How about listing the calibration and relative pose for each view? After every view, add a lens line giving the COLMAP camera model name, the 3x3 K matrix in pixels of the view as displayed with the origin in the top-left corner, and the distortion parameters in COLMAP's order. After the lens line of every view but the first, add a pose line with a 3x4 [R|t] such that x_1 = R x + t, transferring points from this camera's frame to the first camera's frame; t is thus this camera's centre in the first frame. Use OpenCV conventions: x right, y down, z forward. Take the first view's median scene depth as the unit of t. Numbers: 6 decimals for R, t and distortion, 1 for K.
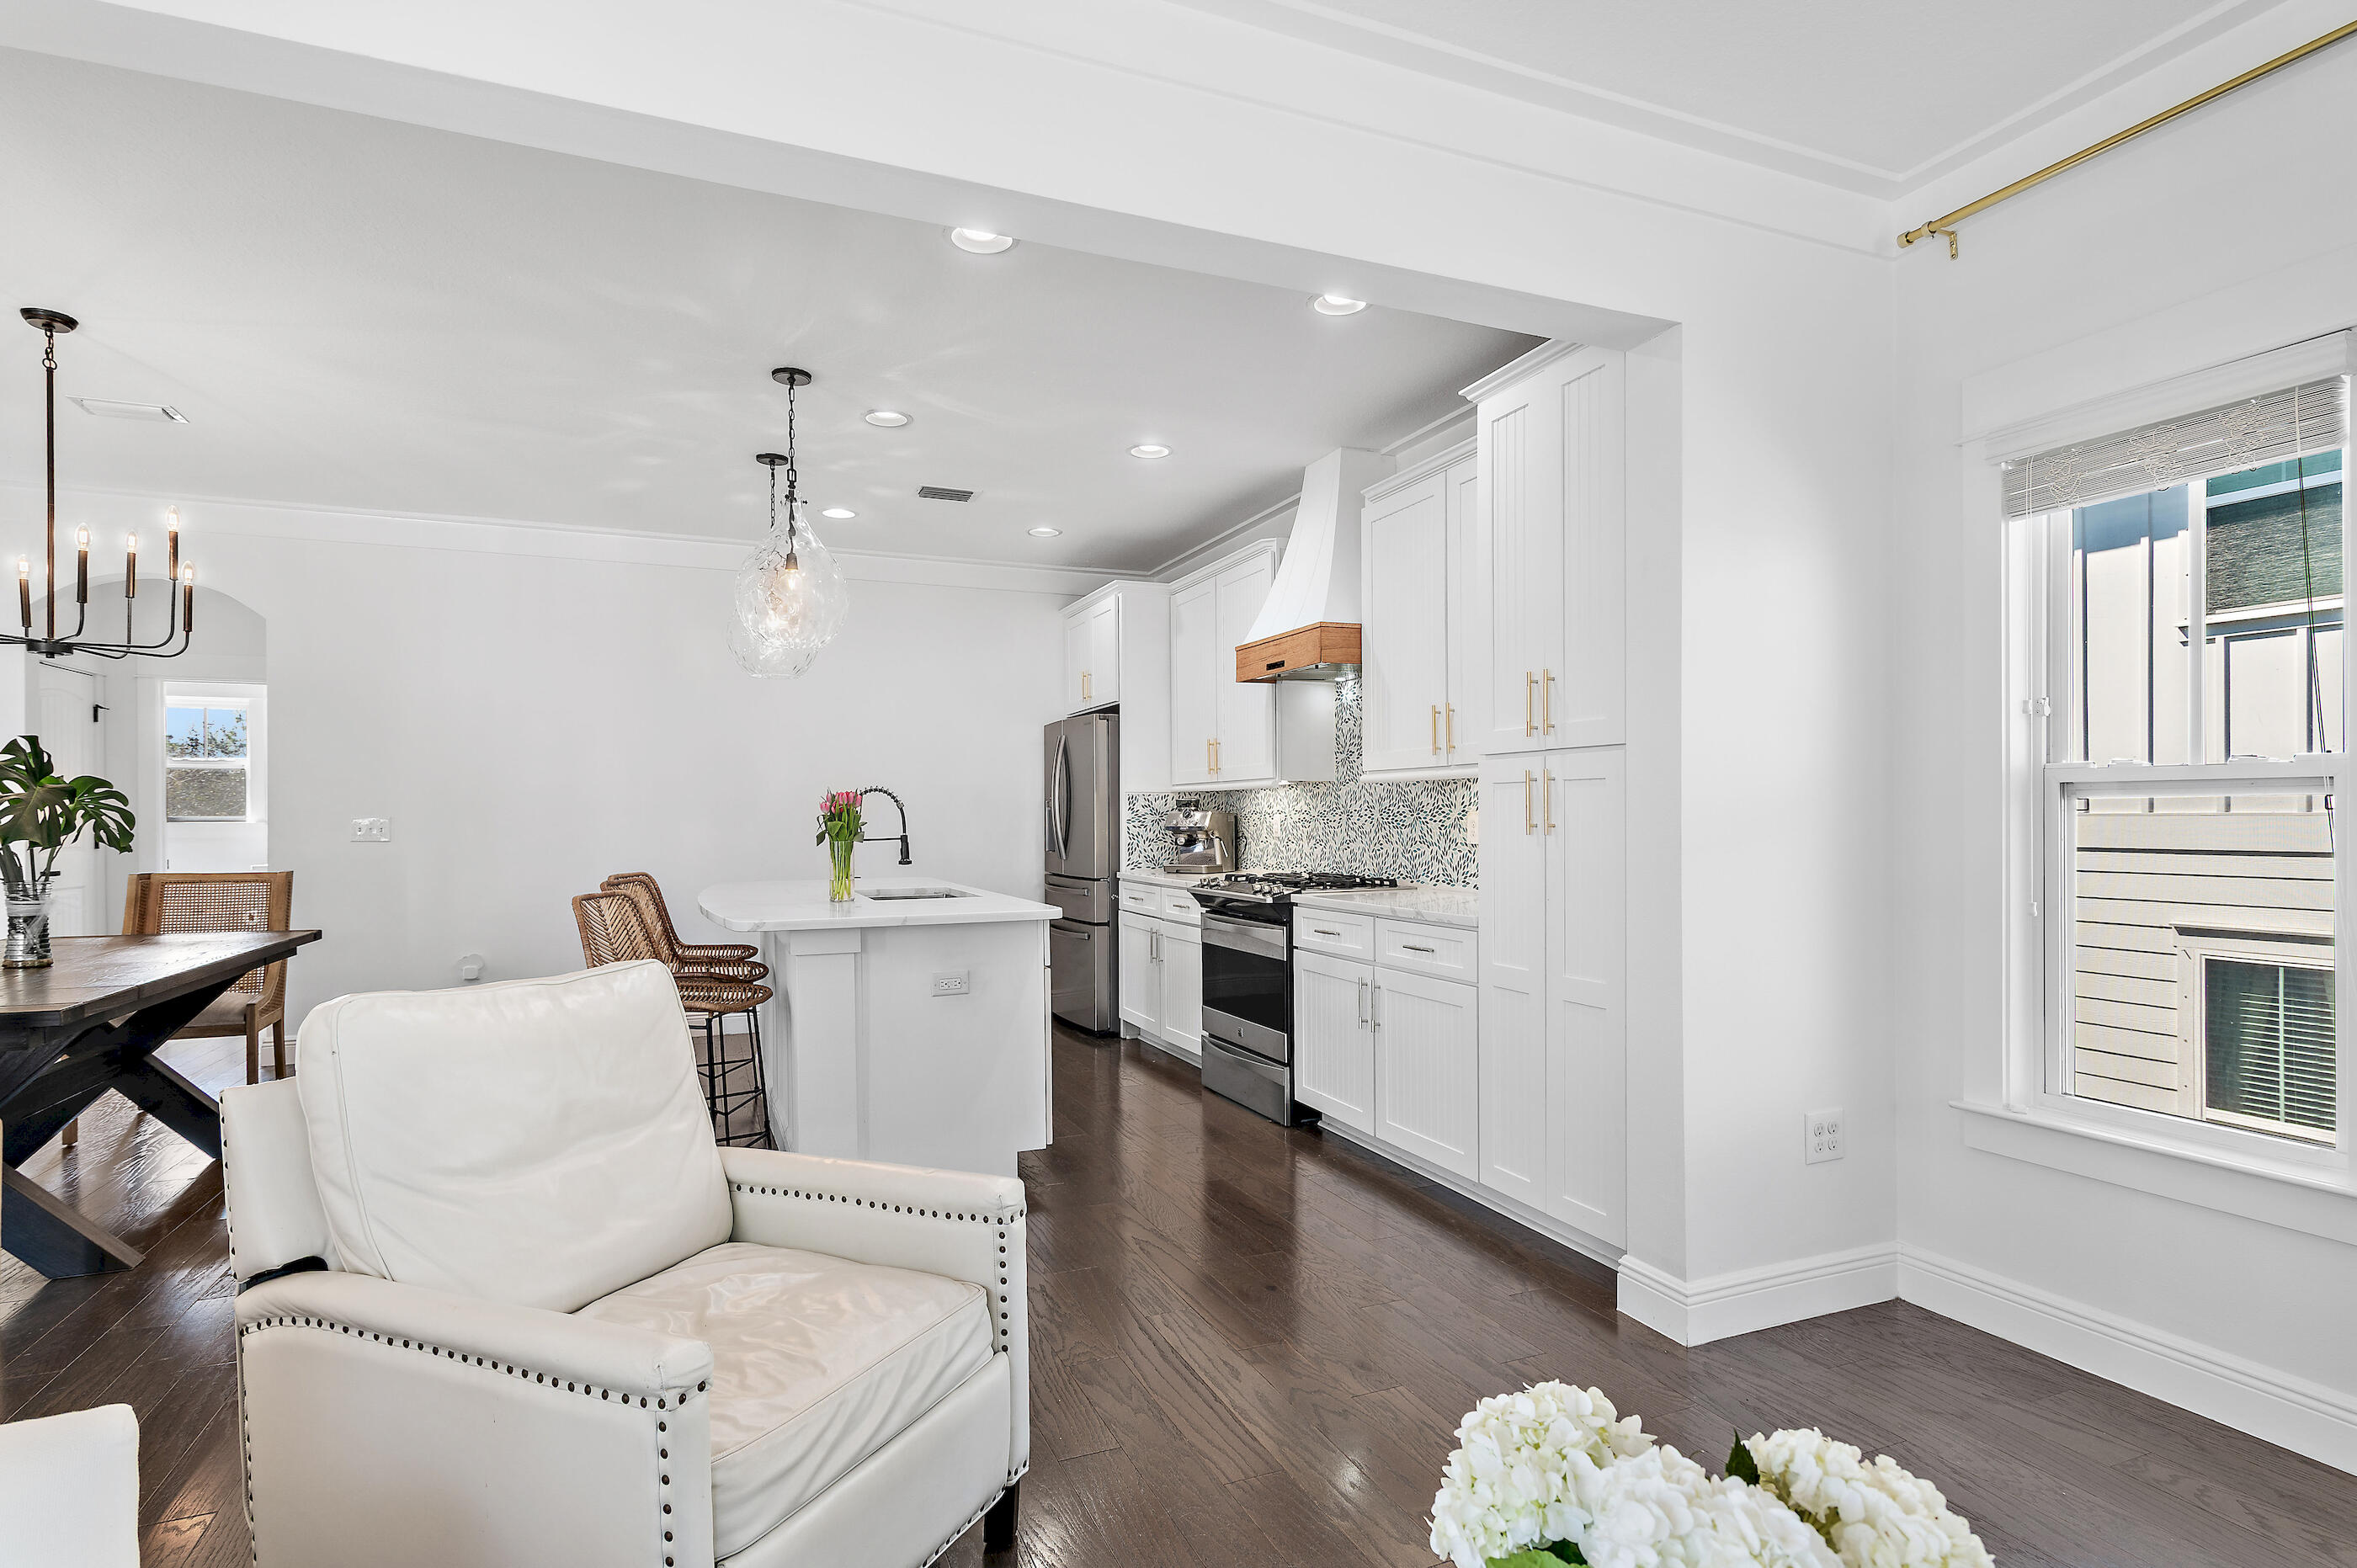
lens RADIAL K [[1175.6, 0, 1173.9], [0, 1175.6, 826.9], [0, 0, 1]] dist [-0.005070, 0.001245]
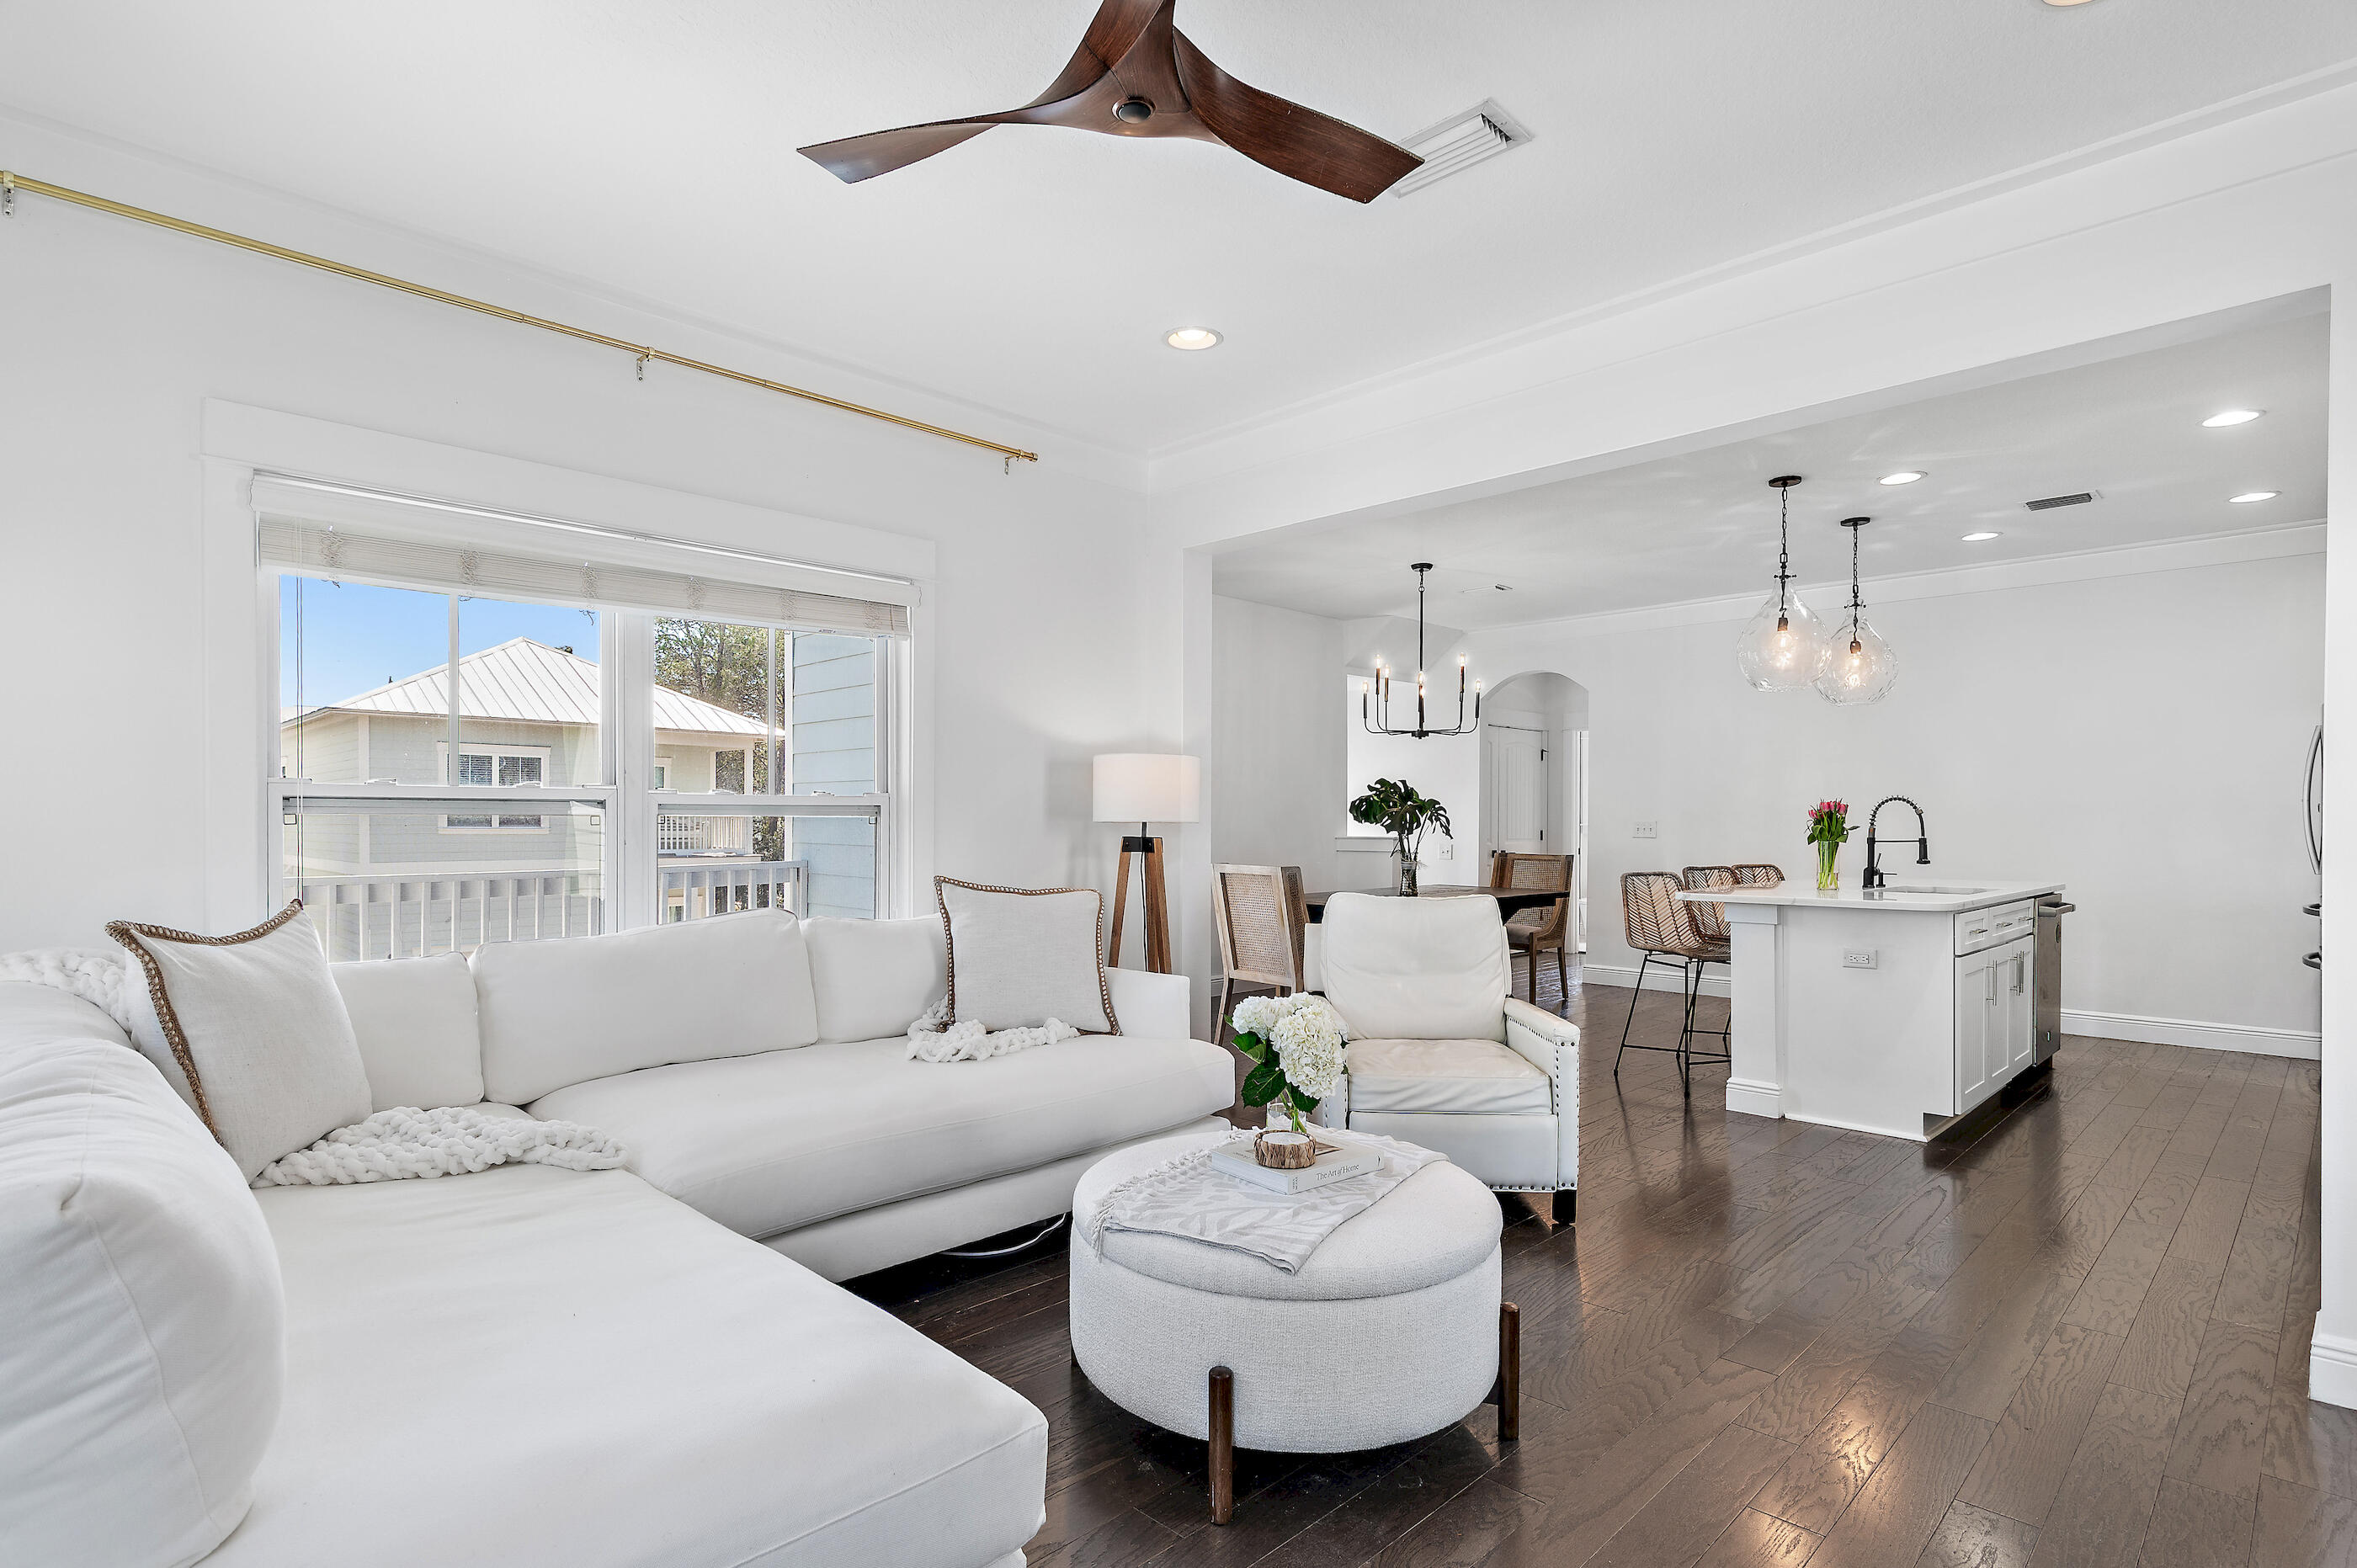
lens RADIAL K [[1175.6, 0, 1157.5], [0, 1175.6, 823.4], [0, 0, 1]] dist [-0.005070, 0.001245]
pose [[0.368218, 0.004515, -0.929728, 0.483260], [-0.010994, 0.999939, 0.000502, 0.000467], [0.929674, 0.010037, 0.368245, -0.090369]]
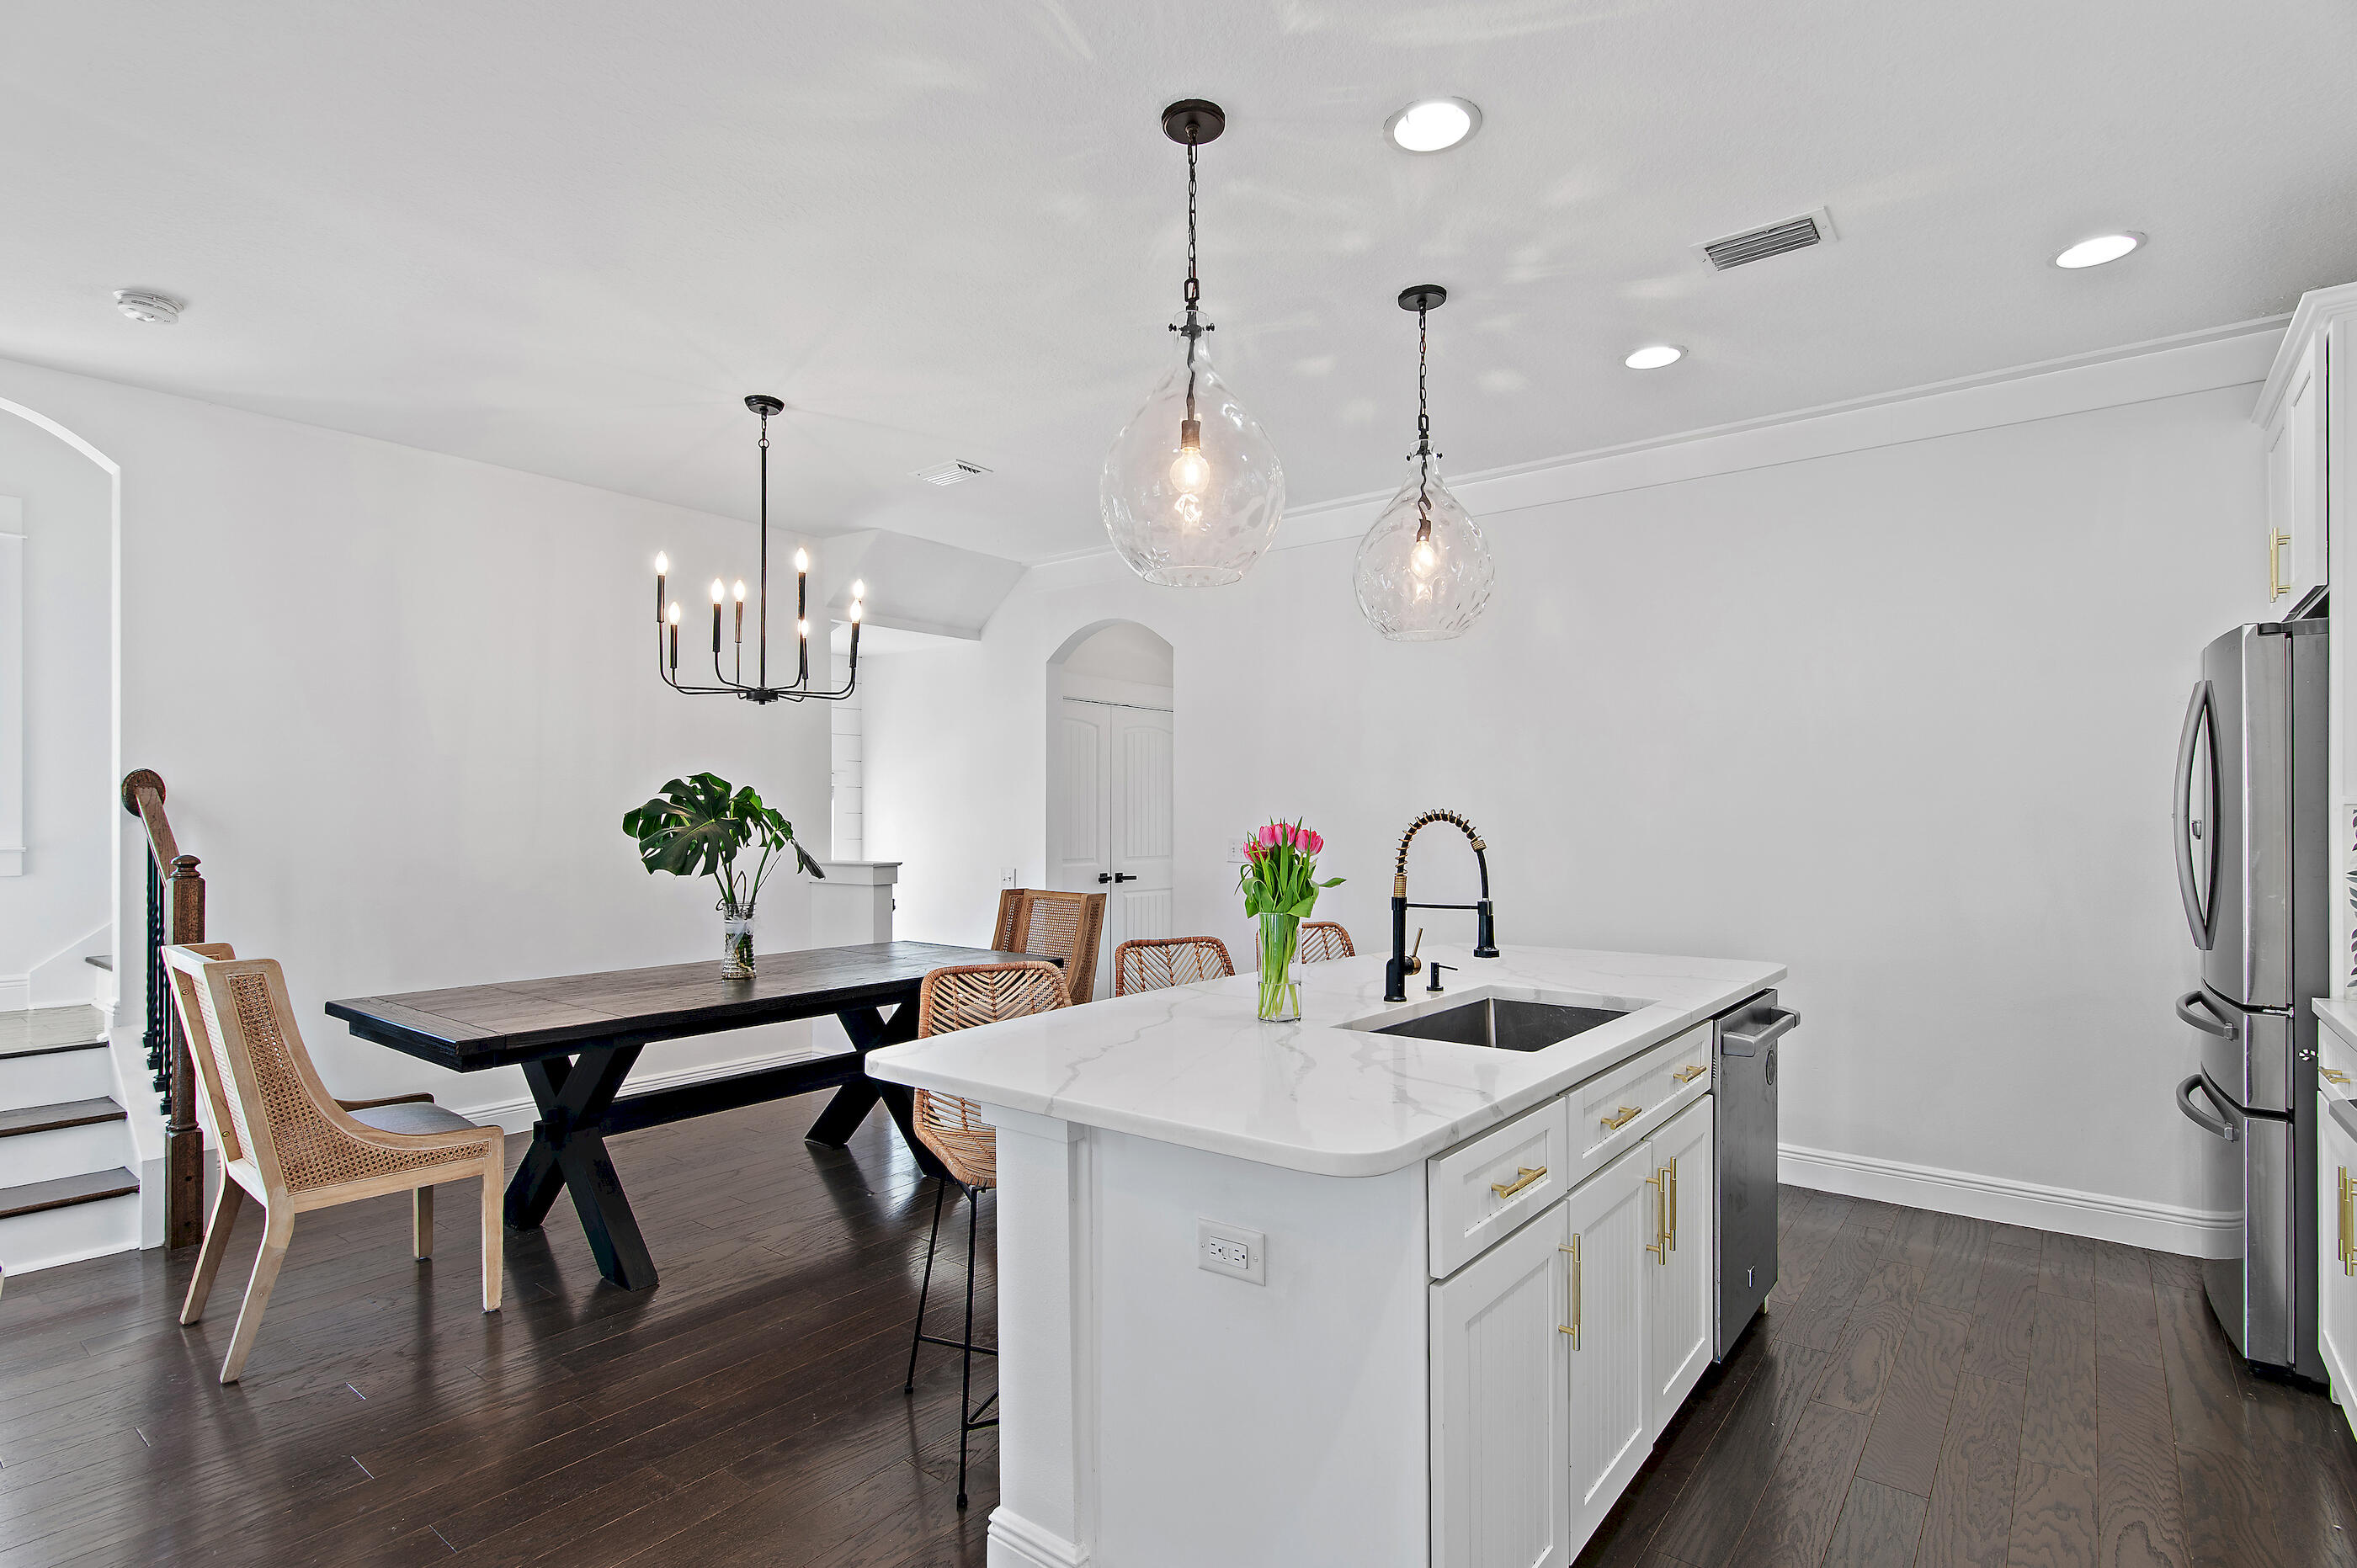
lens RADIAL K [[1175.6, 0, 1154.1], [0, 1175.6, 806.3], [0, 0, 1]] dist [-0.005070, 0.001245]
pose [[0.478121, -0.003636, -0.878286, 0.144462], [-0.008746, 0.999922, -0.008900, -0.026632], [0.878250, 0.011937, 0.478052, 0.539872]]
